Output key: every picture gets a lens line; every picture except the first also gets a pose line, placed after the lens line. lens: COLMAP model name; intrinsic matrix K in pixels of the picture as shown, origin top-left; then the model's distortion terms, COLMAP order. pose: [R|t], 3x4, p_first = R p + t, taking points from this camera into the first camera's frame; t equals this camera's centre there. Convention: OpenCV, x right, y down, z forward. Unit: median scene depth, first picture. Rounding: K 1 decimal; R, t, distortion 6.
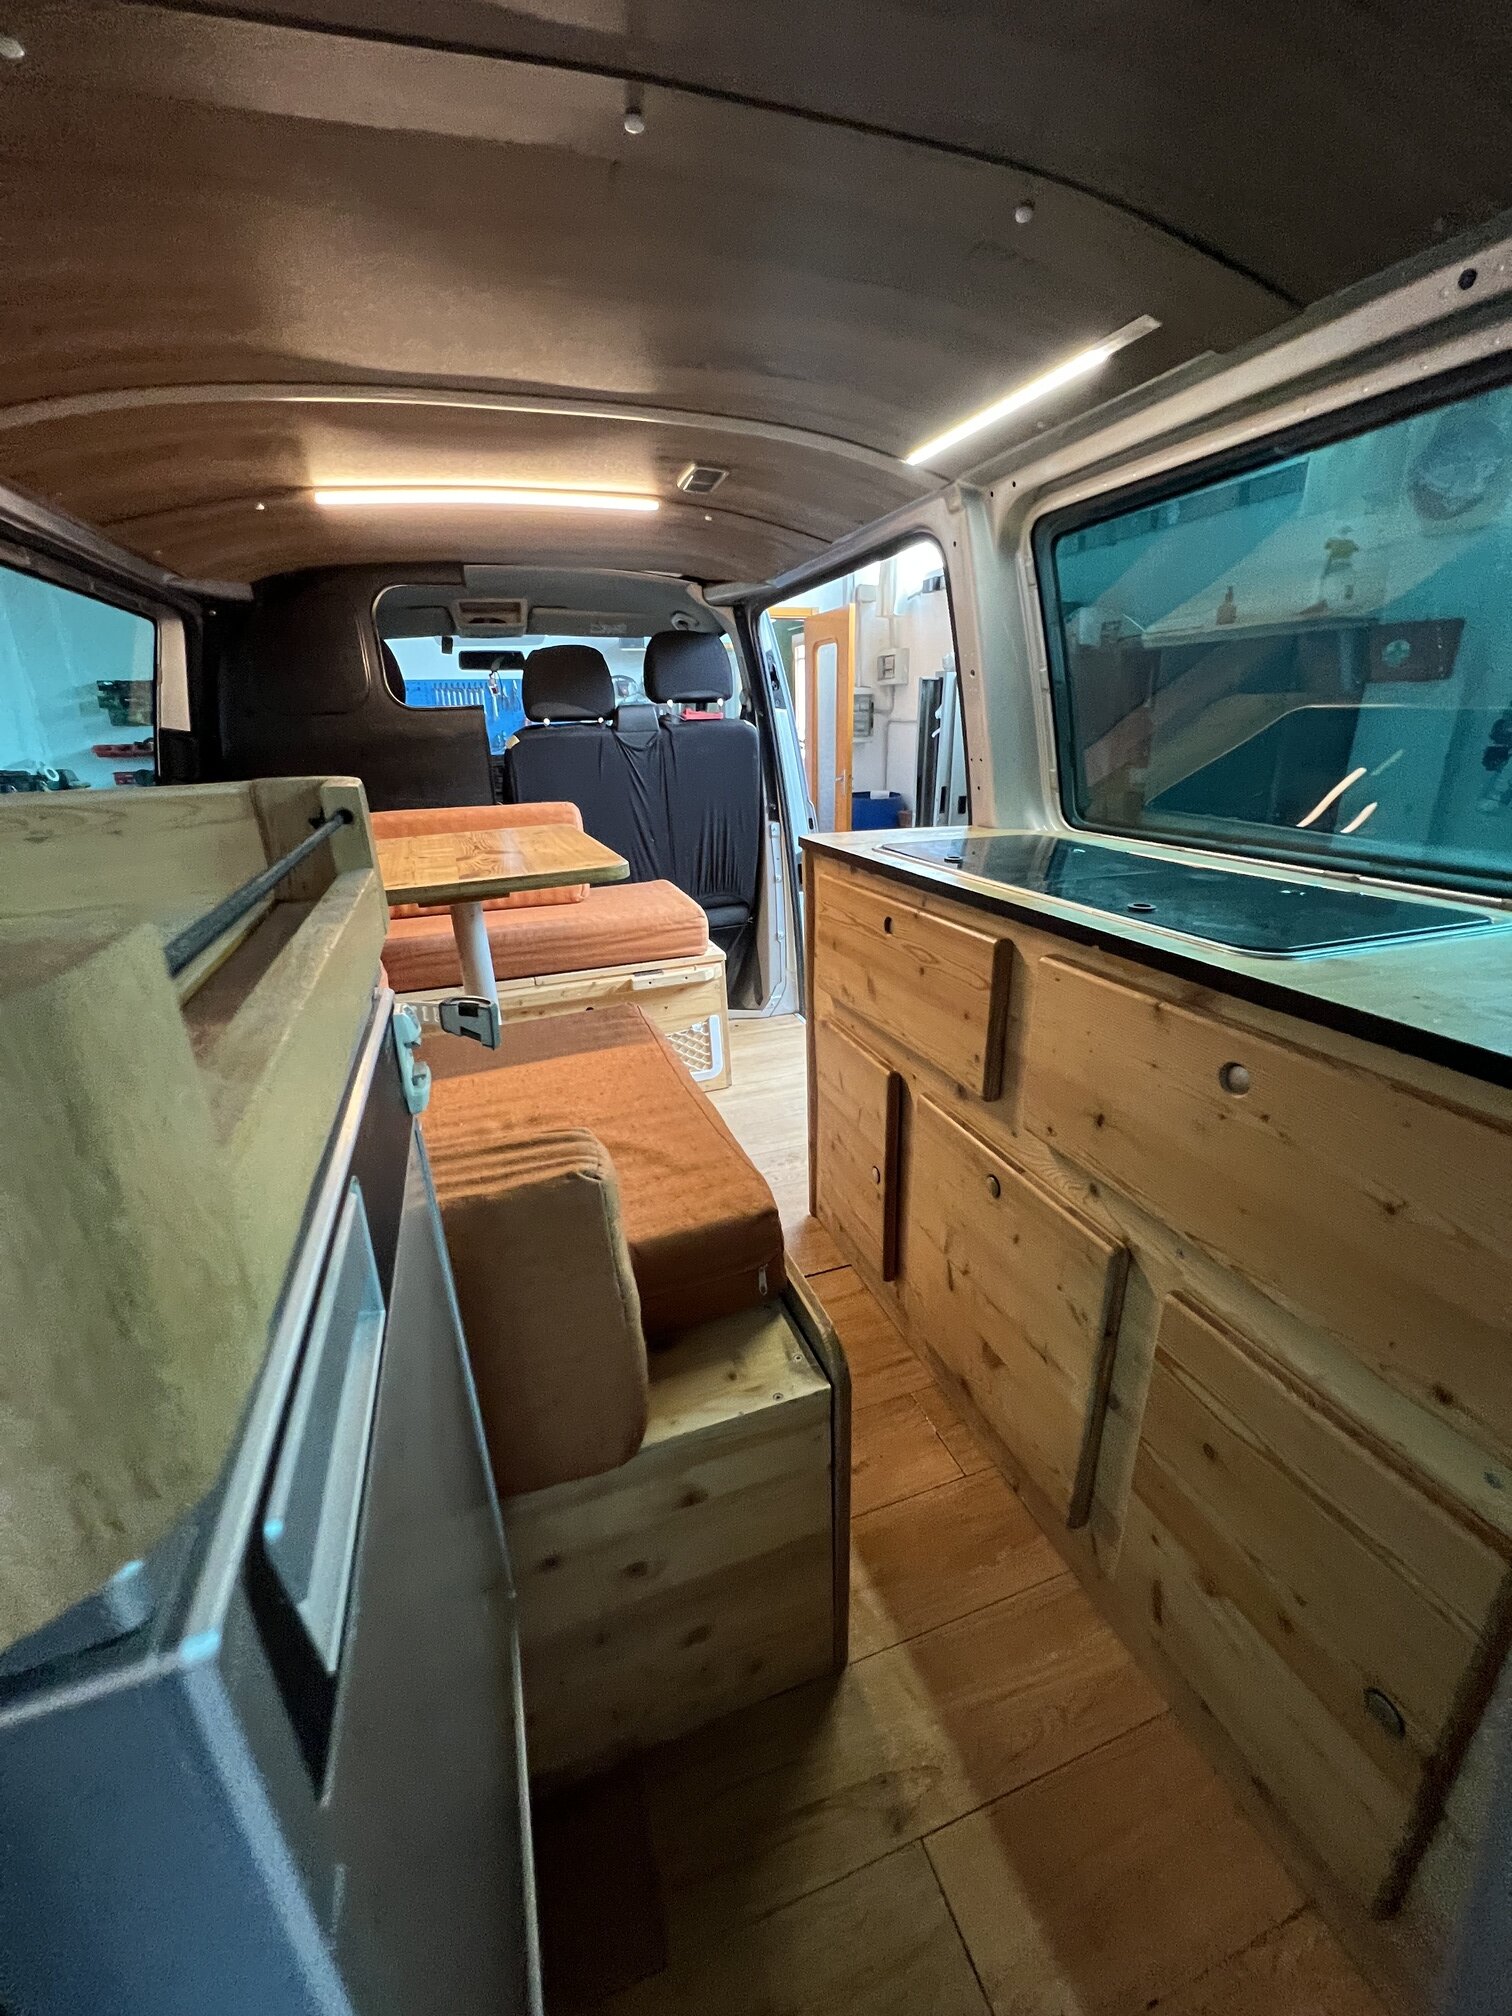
lens RADIAL K [[801.4, 0, 753.7], [0, 801.4, 1010.7], [0, 0, 1]] dist [-0.002727, -0.000759]
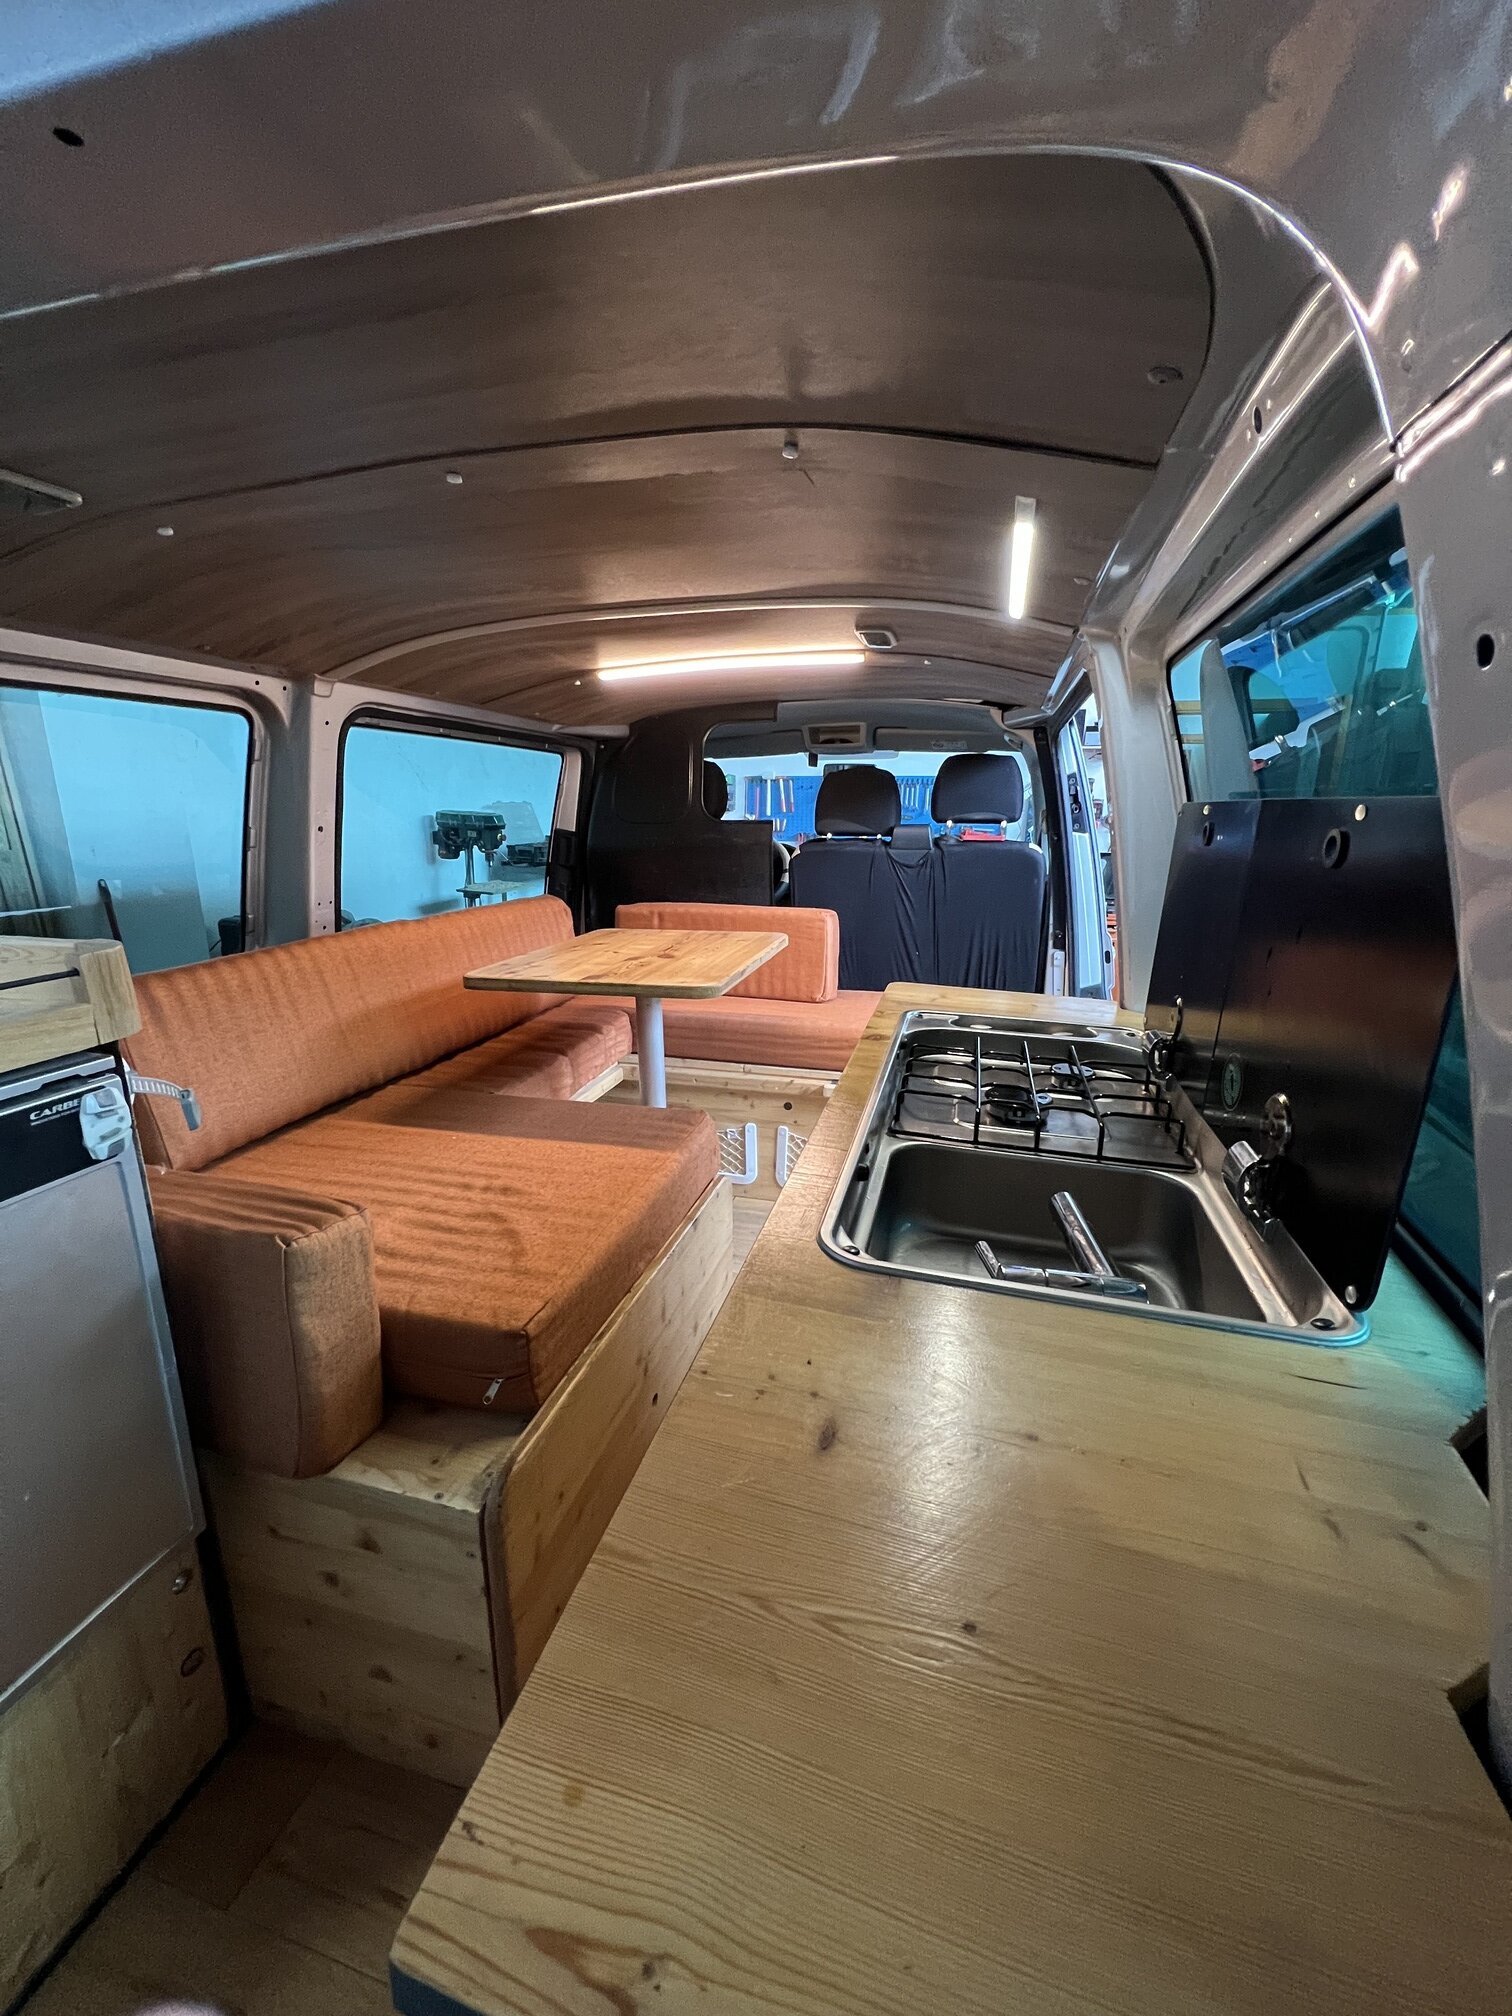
lens RADIAL K [[801.4, 0, 752.7], [0, 801.4, 1008.0], [0, 0, 1]] dist [-0.002727, -0.000759]
pose [[0.818613, 0.170976, -0.548306, 0.291760], [-0.220938, 0.974945, -0.025845, -0.081770], [0.530150, 0.142298, 0.835878, 0.068309]]
